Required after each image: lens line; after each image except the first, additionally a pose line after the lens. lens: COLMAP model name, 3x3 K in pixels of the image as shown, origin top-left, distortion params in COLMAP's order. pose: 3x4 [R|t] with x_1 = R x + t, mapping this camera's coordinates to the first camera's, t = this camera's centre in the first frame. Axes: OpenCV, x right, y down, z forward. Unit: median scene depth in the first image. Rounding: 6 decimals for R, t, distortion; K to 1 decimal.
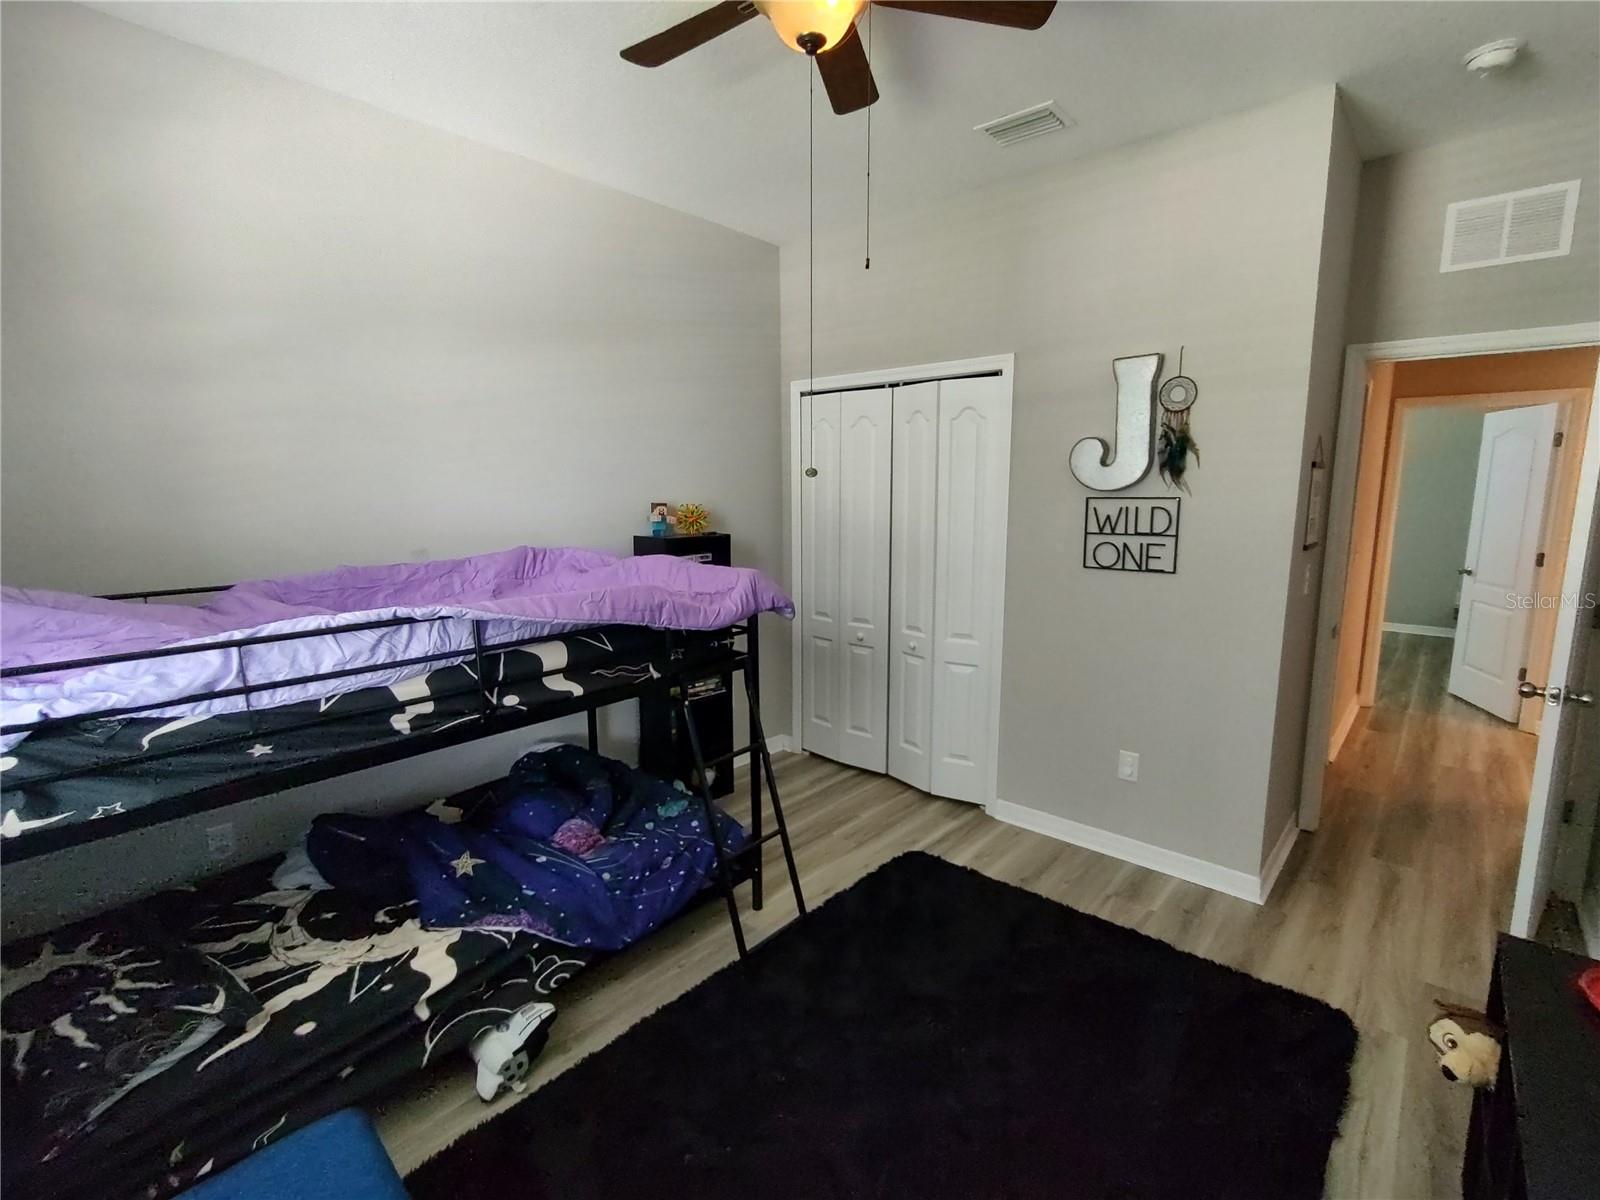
lens RADIAL K [[729.6, 0, 797.0], [0, 729.6, 600.2], [0, 0, 1]] dist [-0.003936, 0.000210]
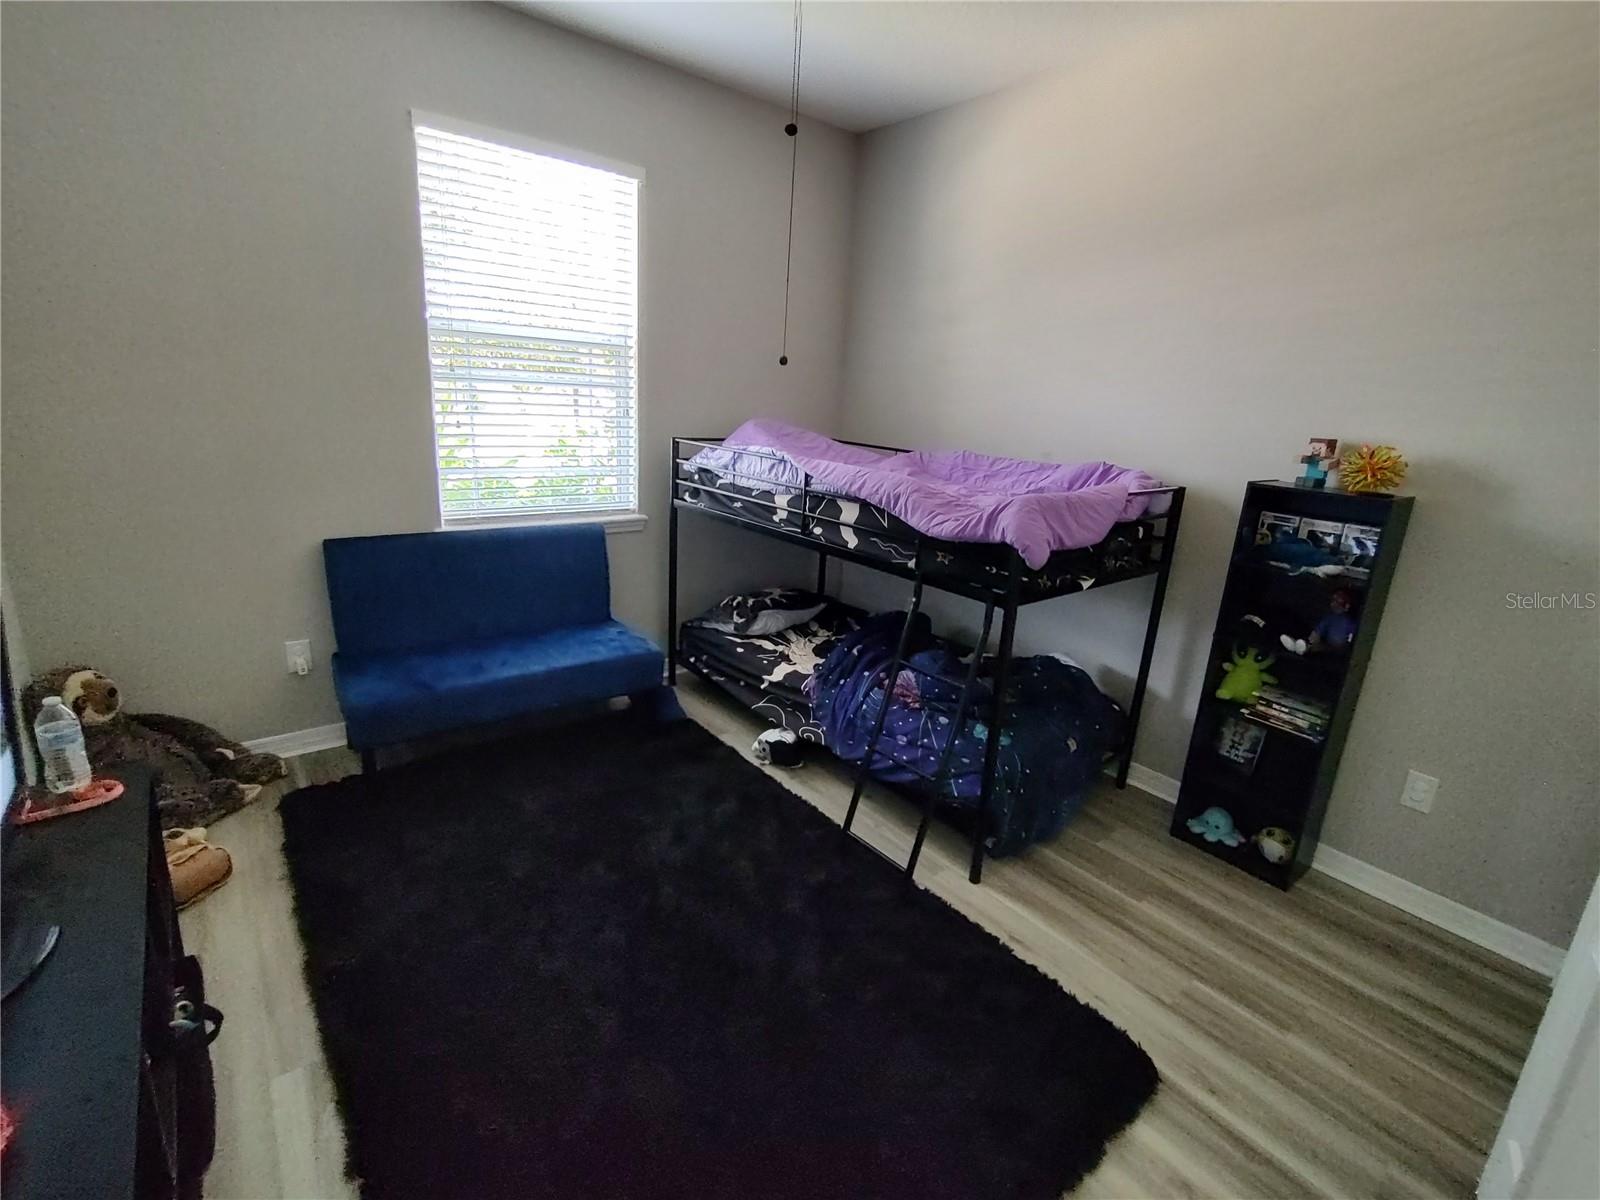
lens RADIAL K [[729.6, 0, 797.0], [0, 729.6, 600.2], [0, 0, 1]] dist [-0.003936, 0.000210]
pose [[-0.163468, 0.266702, -0.949815, 1.011001], [-0.207272, 0.931992, 0.297370, -0.155236], [0.964529, 0.245480, -0.097071, 1.102064]]
